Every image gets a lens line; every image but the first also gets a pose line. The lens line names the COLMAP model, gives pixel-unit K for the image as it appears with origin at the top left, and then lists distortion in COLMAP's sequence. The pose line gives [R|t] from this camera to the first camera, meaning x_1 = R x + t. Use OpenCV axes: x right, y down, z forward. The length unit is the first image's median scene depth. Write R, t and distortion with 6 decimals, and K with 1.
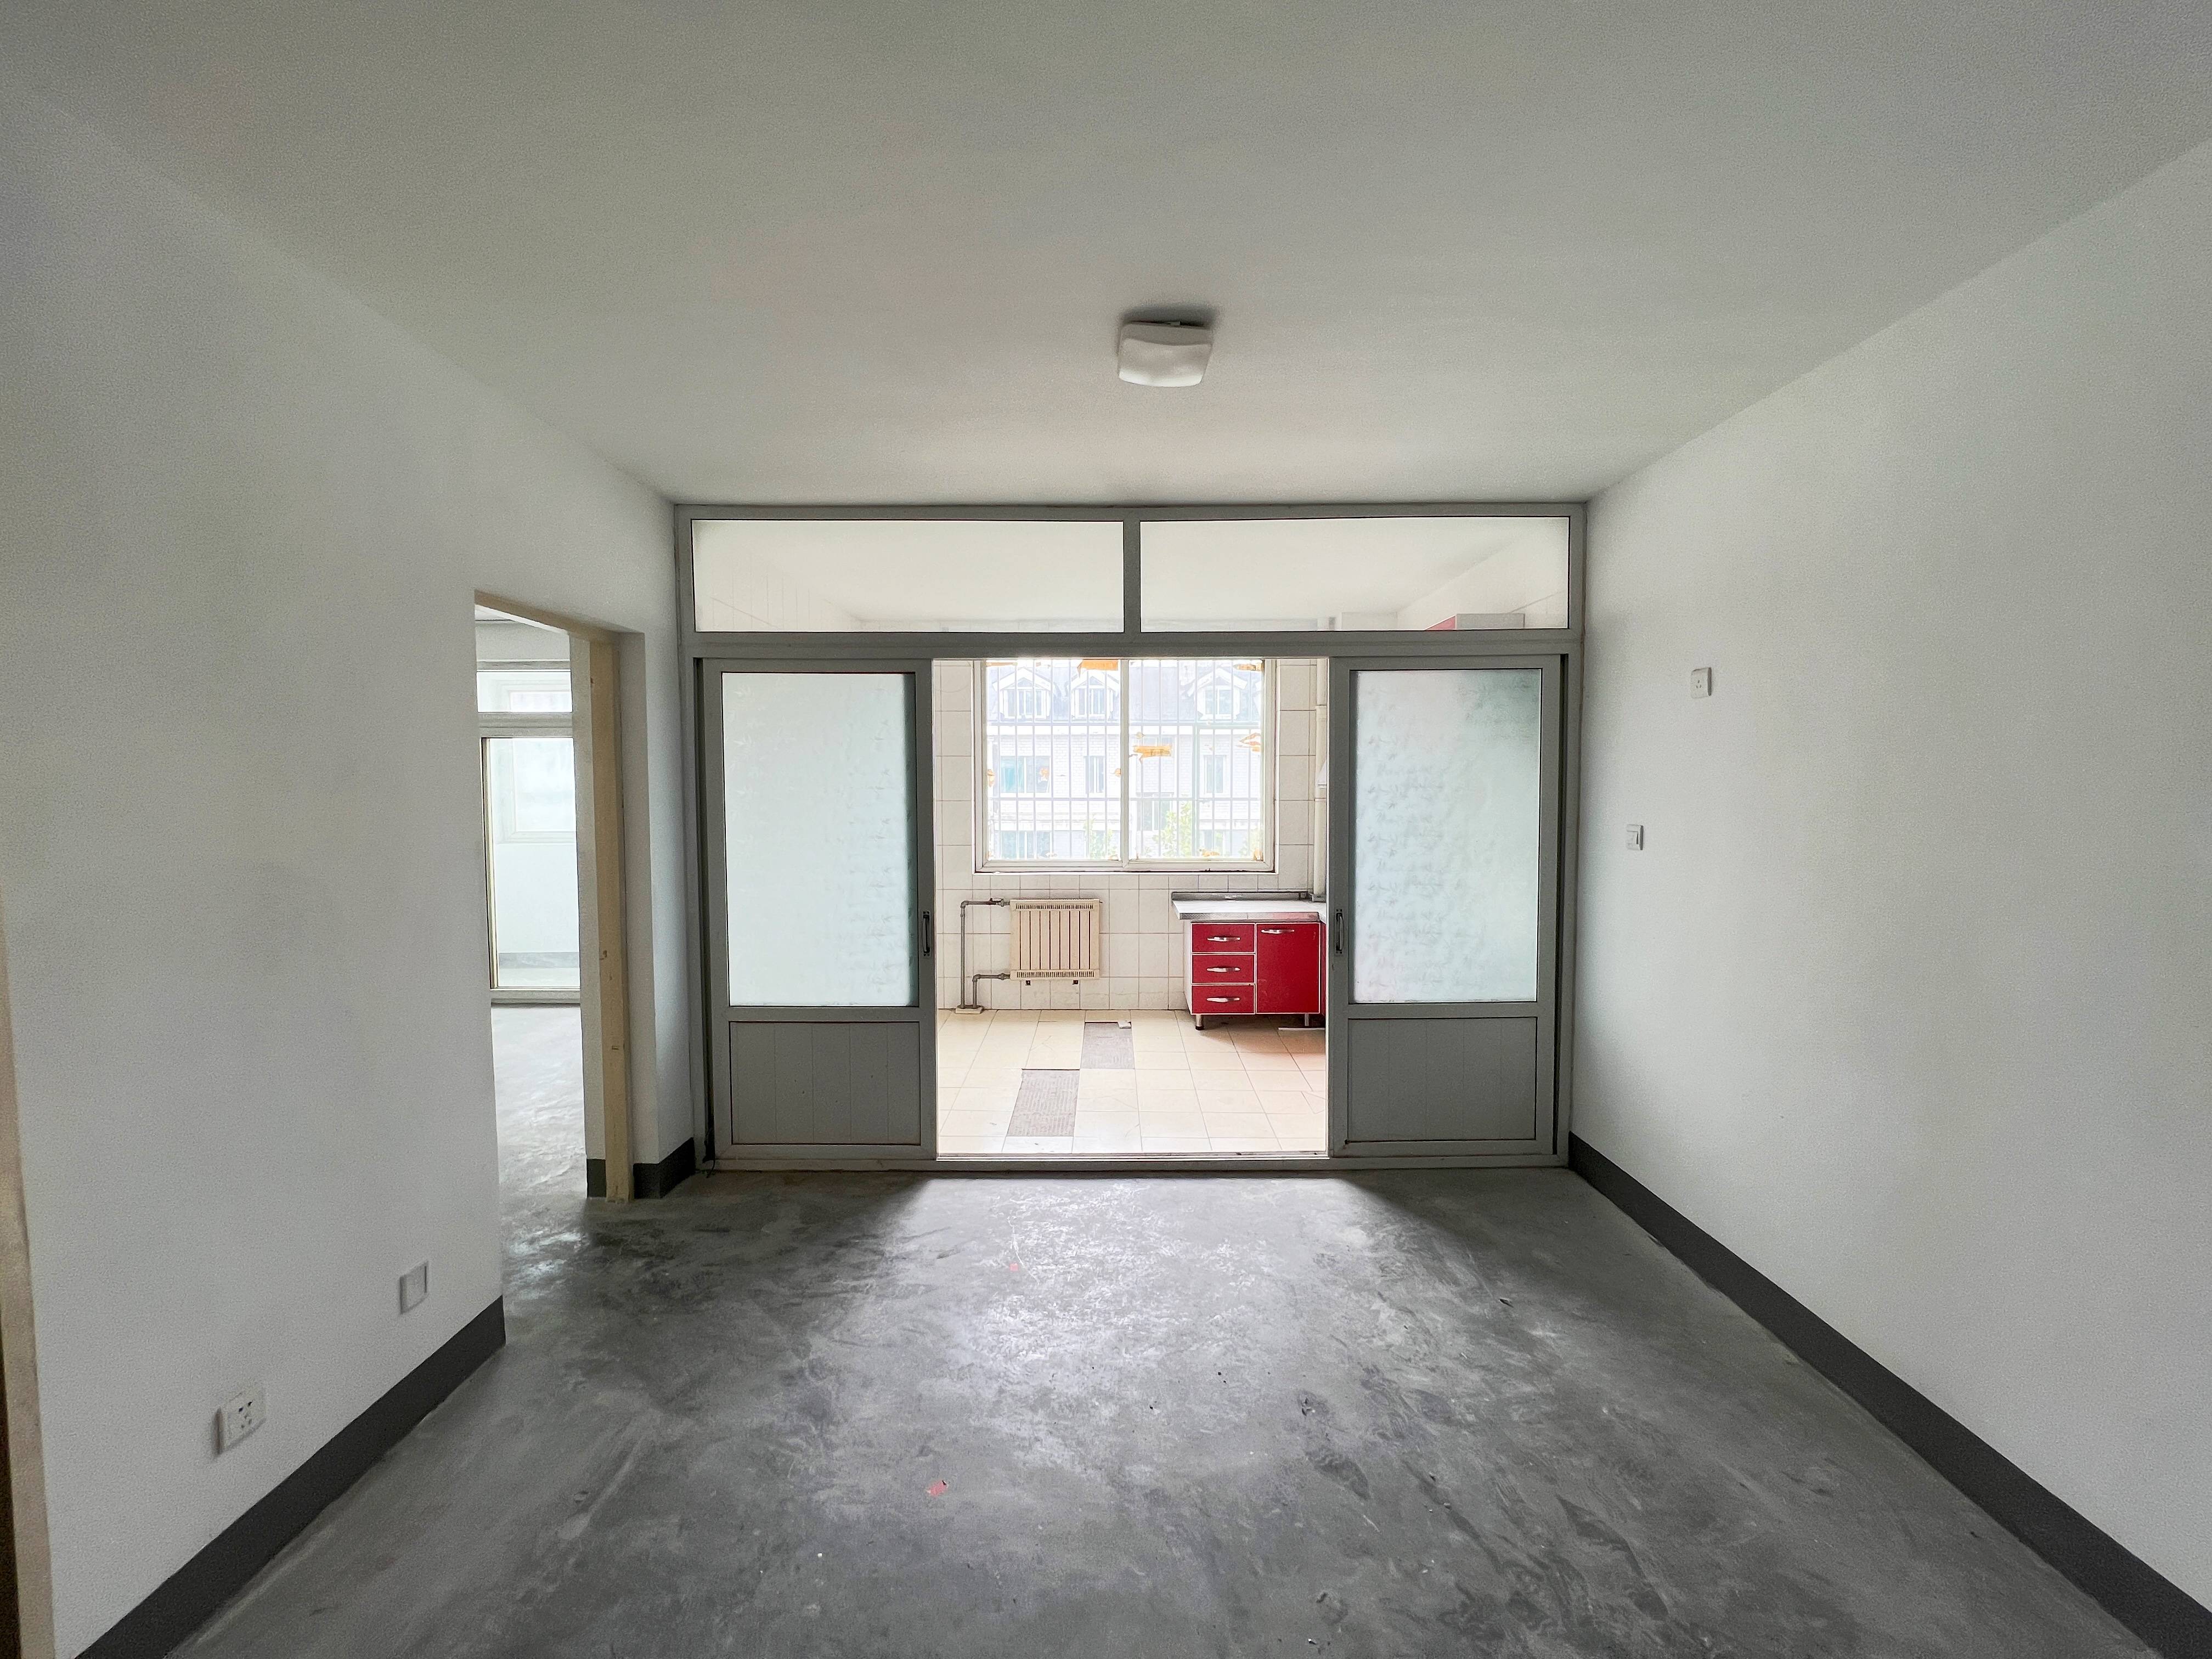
lens RADIAL K [[890.4, 0, 1100.6], [0, 890.4, 828.8], [0, 0, 1]] dist [-0.017598, -0.000269]
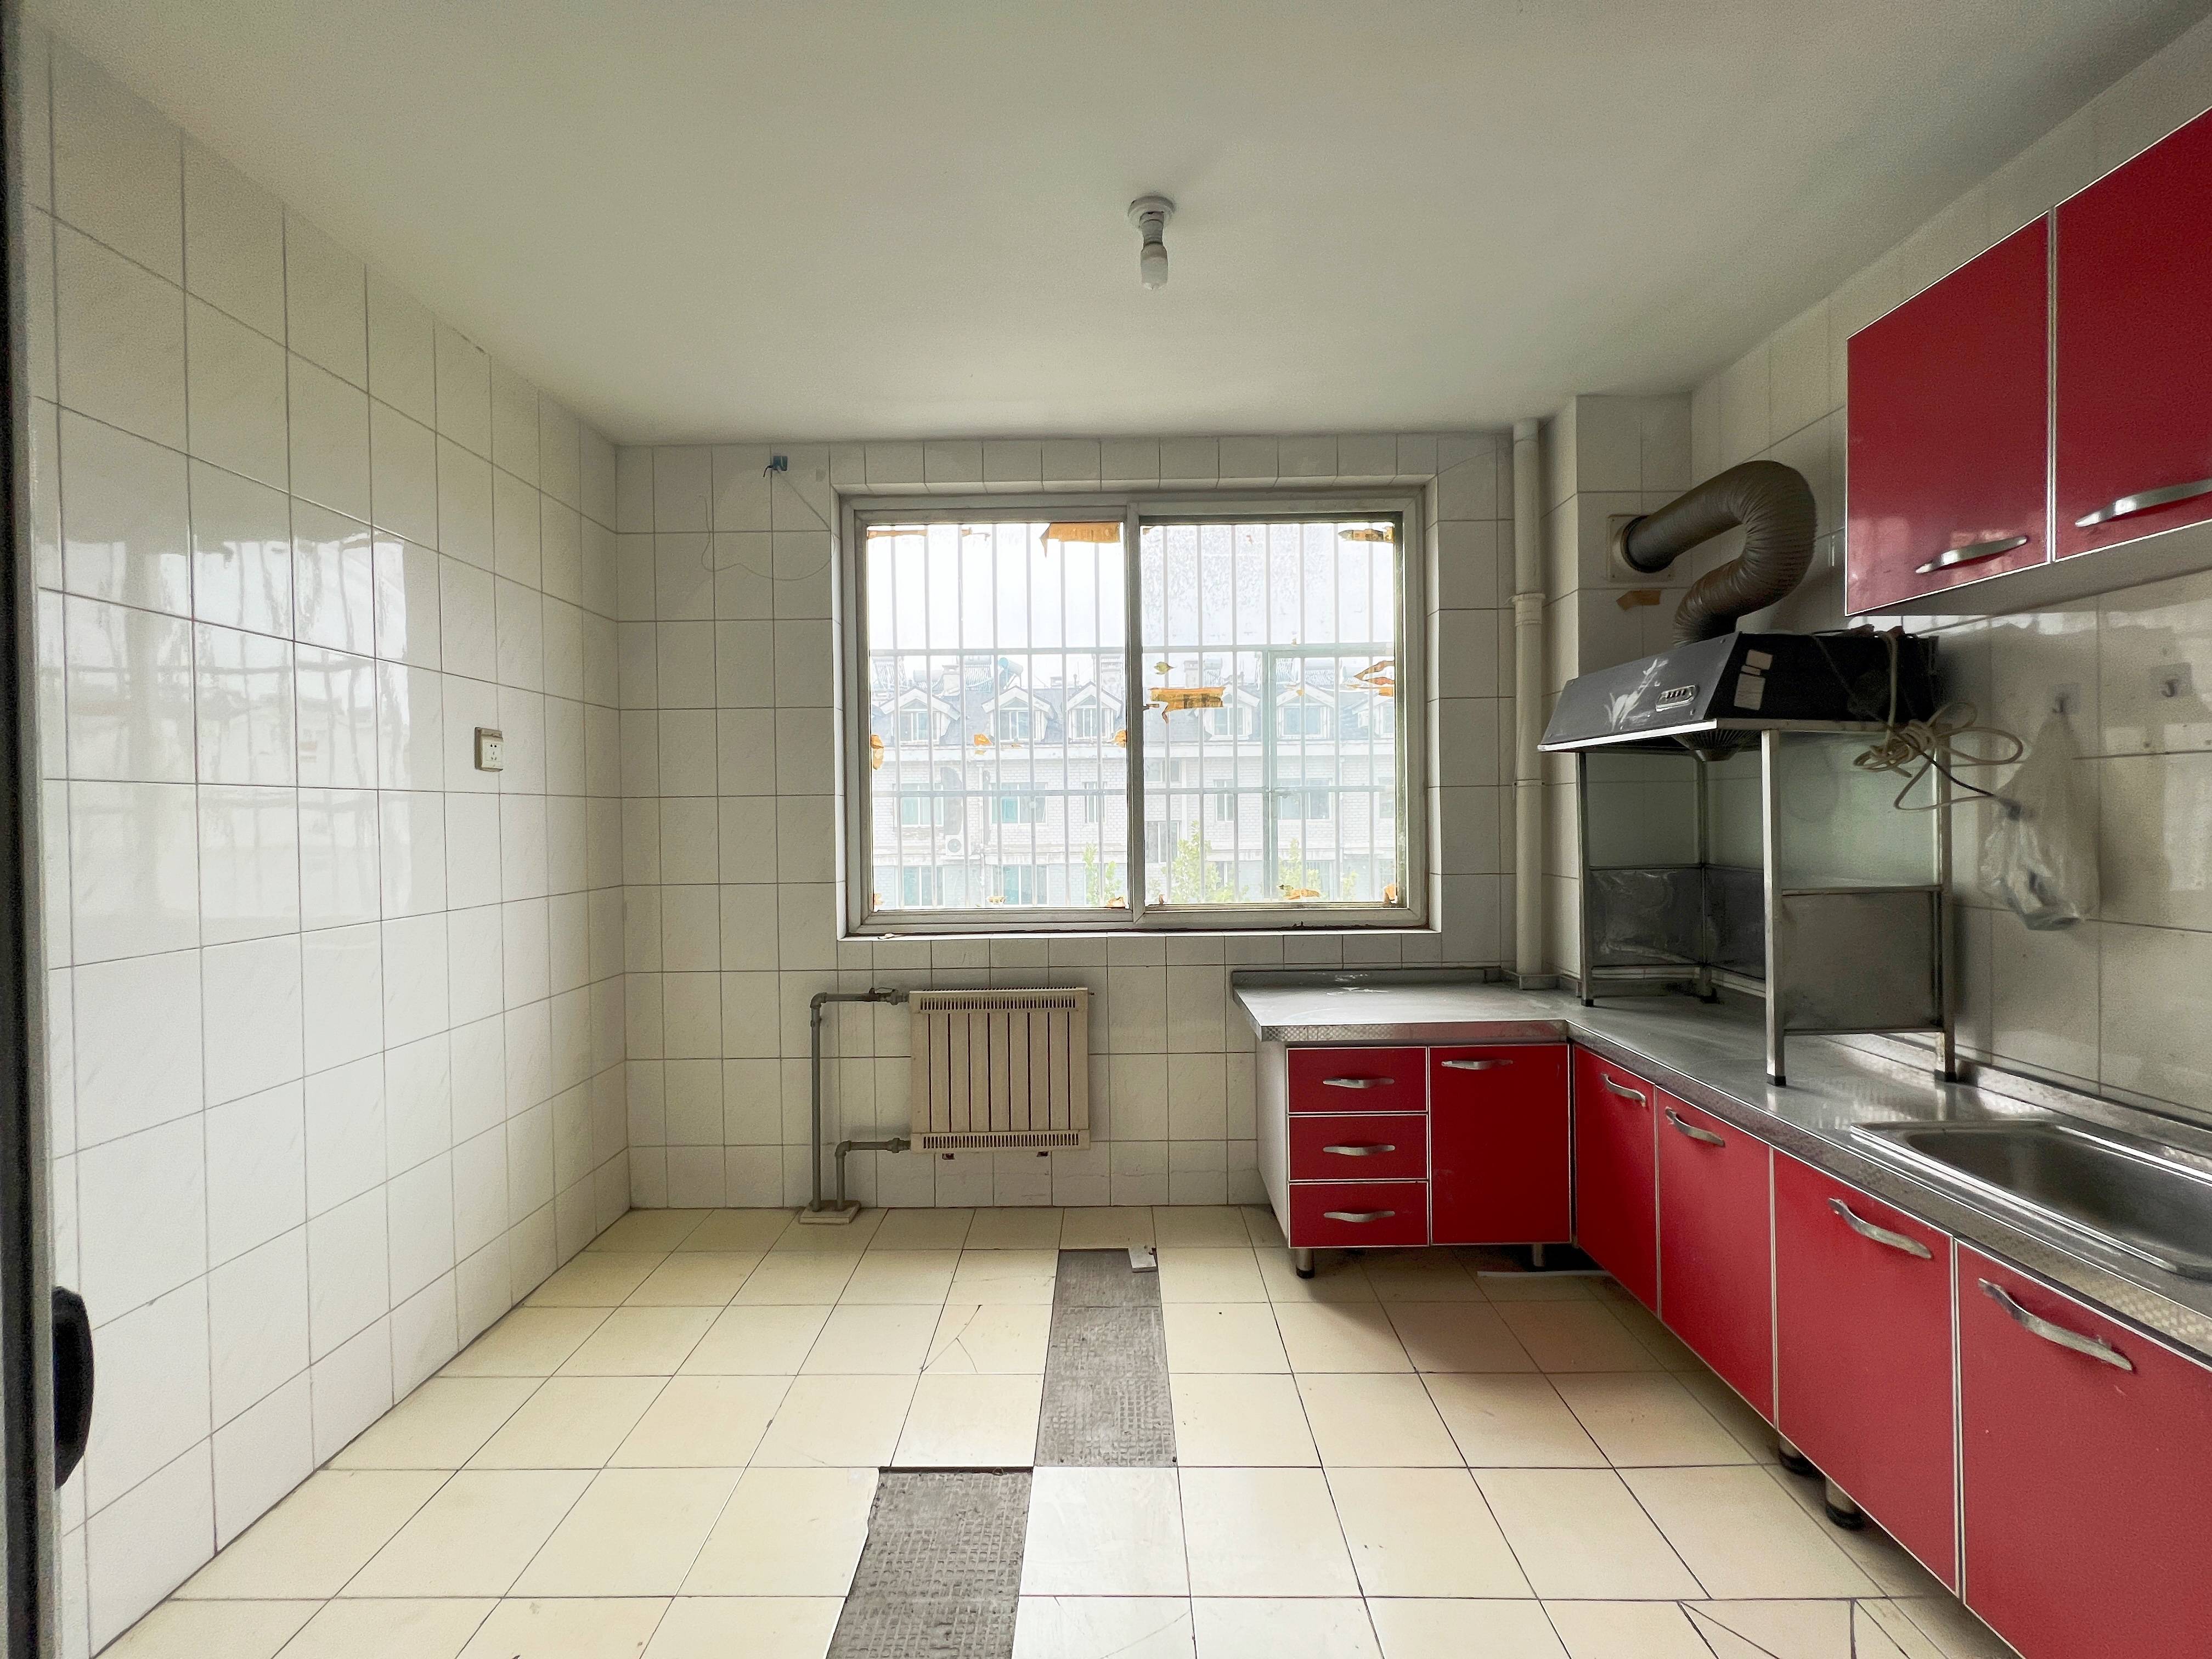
lens RADIAL K [[890.4, 0, 1104.5], [0, 890.4, 825.9], [0, 0, 1]] dist [-0.017598, -0.000269]
pose [[0.999924, -0.011754, 0.003590, 0.007165], [0.011877, 0.999266, -0.036423, 0.006410], [-0.003160, 0.036463, 0.999330, 0.494035]]
